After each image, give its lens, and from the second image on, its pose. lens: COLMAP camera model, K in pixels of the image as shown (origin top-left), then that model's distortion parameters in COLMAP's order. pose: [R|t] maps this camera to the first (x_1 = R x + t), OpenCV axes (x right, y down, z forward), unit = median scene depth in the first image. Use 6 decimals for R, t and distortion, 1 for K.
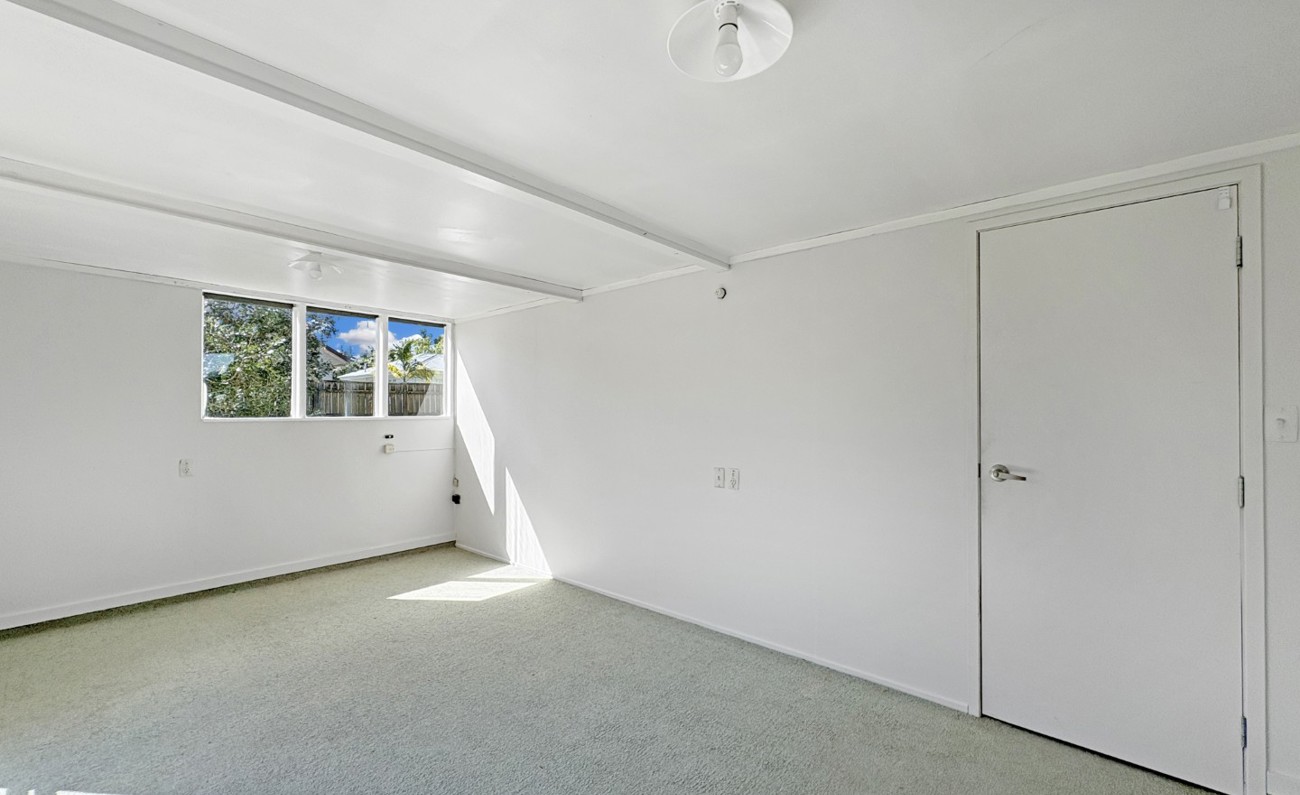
lens RADIAL K [[516.3, 0, 650.0], [0, 516.3, 397.5], [0, 0, 1]] dist [0.000659, -0.000052]
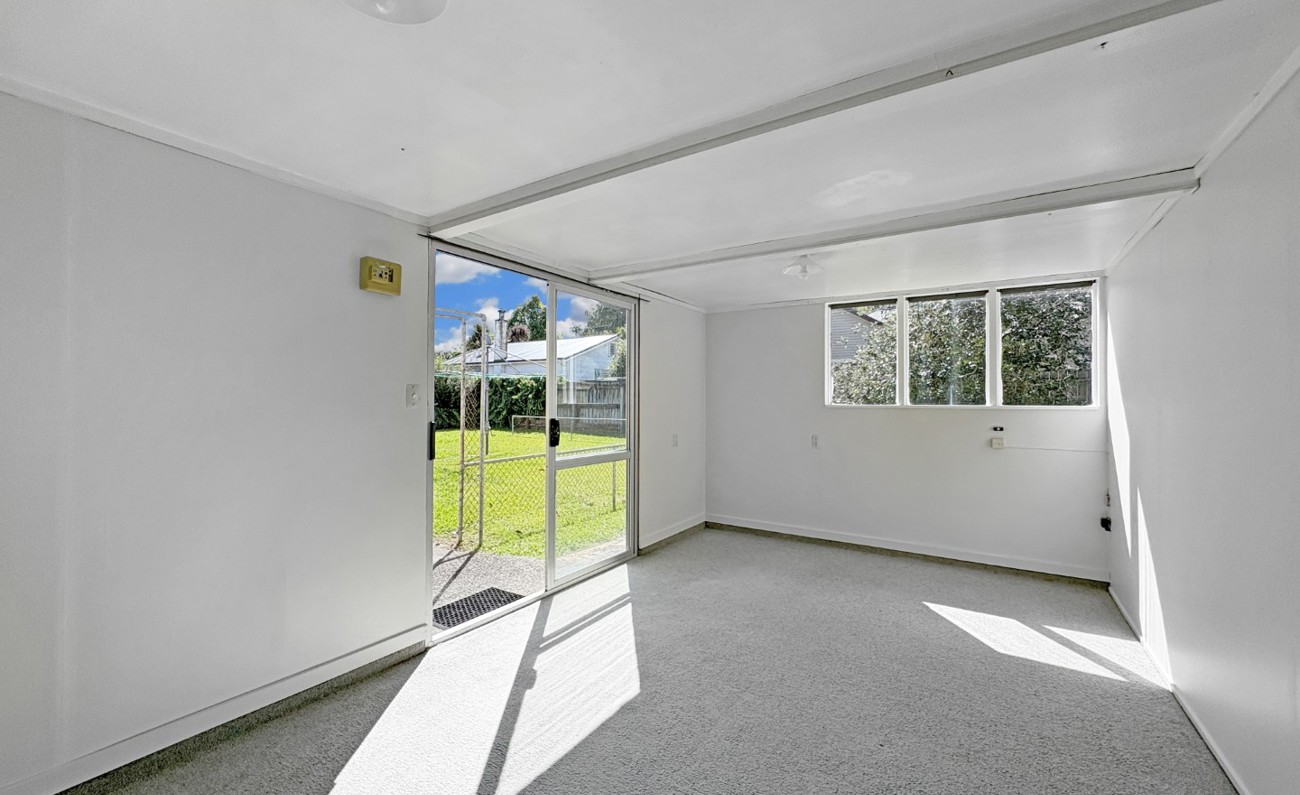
lens RADIAL K [[516.3, 0, 650.0], [0, 516.3, 397.5], [0, 0, 1]] dist [0.000659, -0.000052]
pose [[0.139980, -0.005107, -0.990141, 0.284964], [0.019962, 0.999798, -0.002335, 0.015818], [0.989953, -0.019439, 0.140054, 0.342690]]
